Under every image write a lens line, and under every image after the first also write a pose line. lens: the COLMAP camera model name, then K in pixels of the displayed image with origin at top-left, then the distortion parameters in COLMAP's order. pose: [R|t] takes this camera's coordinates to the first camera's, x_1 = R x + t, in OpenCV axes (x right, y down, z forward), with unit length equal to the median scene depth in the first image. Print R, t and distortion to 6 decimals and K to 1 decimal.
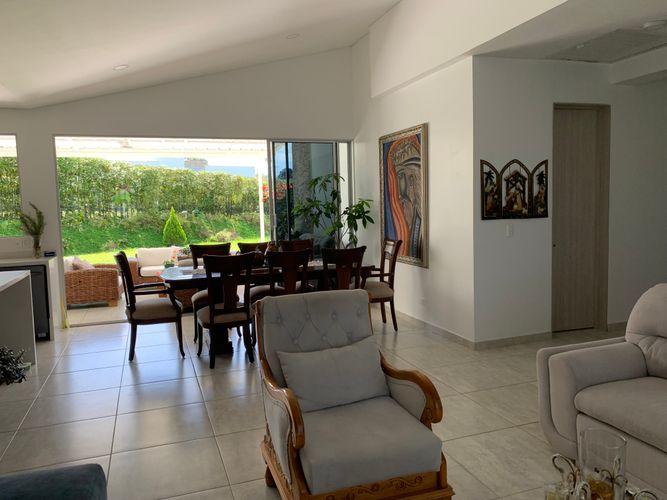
lens RADIAL K [[509.1, 0, 324.1], [0, 509.1, 241.9], [0, 0, 1]] dist [0.008255, -0.001003]
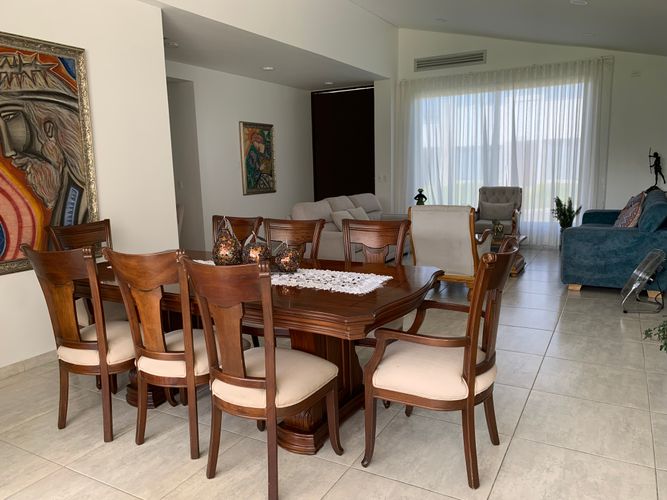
lens RADIAL K [[519.6, 0, 327.4], [0, 519.6, 257.6], [0, 0, 1]] dist [0.001918, -0.000197]
pose [[-0.658110, -0.077156, 0.748958, -0.495388], [0.105802, 0.975388, 0.193451, -0.049521], [-0.745451, 0.206553, -0.633750, 1.088739]]
